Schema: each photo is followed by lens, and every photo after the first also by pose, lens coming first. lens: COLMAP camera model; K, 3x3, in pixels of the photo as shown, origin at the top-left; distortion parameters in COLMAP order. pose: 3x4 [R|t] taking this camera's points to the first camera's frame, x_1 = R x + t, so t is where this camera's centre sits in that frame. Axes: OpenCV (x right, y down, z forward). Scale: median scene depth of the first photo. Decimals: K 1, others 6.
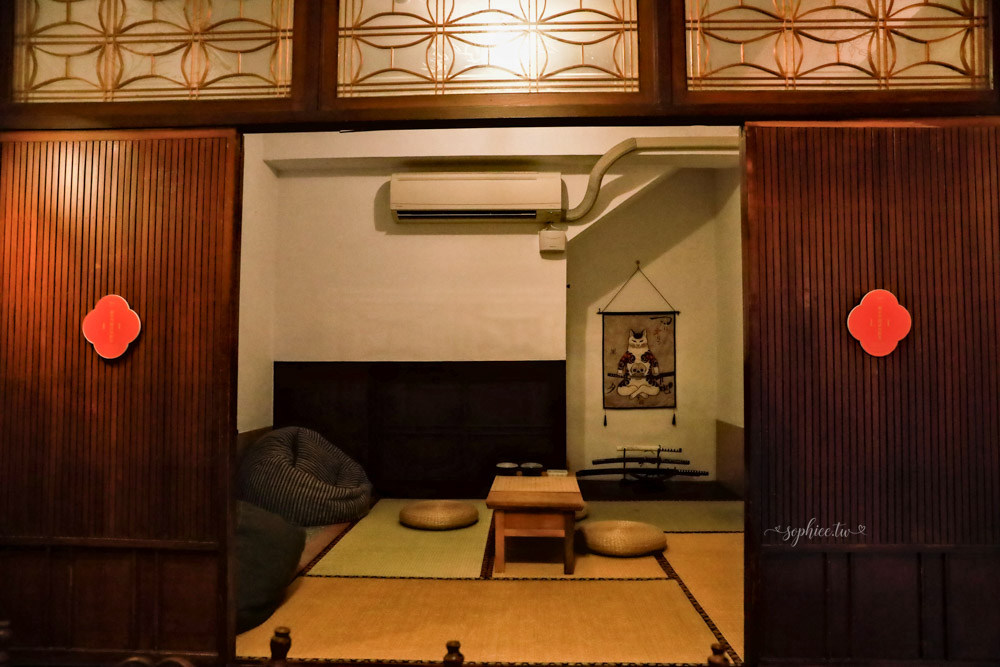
lens RADIAL K [[671.3, 0, 502.1], [0, 671.3, 339.9], [0, 0, 1]] dist [-0.122352, 0.103290]
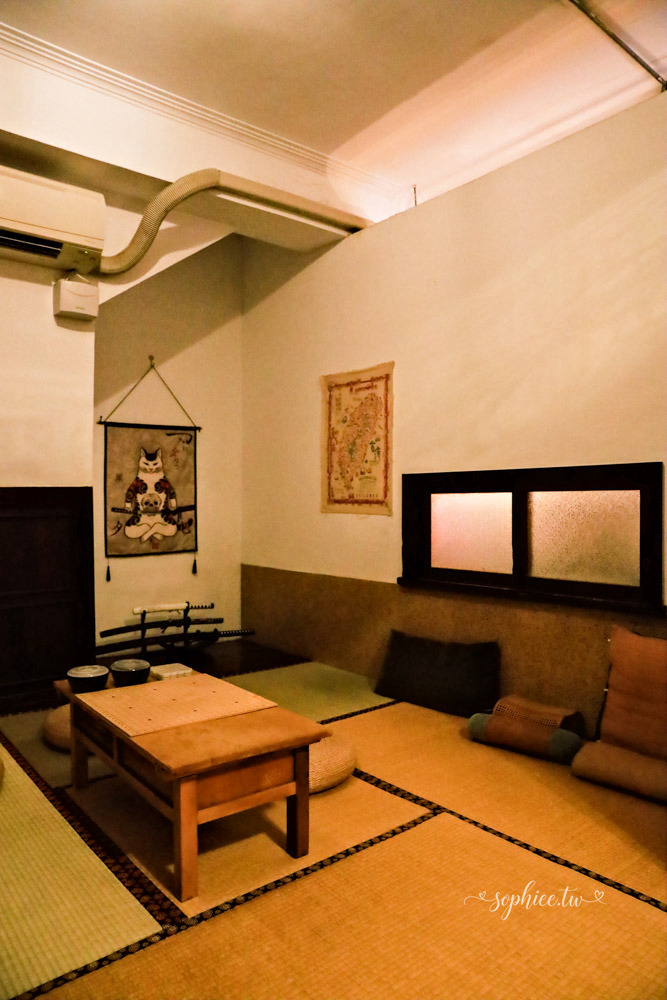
lens RADIAL K [[671.3, 0, 330.5], [0, 671.3, 500.9], [0, 0, 1]] dist [-0.122352, 0.103290]
pose [[0.746581, -0.004114, 0.665281, -0.139362], [-0.019158, 0.999433, 0.027679, 0.018660], [-0.665018, -0.033411, 0.746080, 0.317286]]
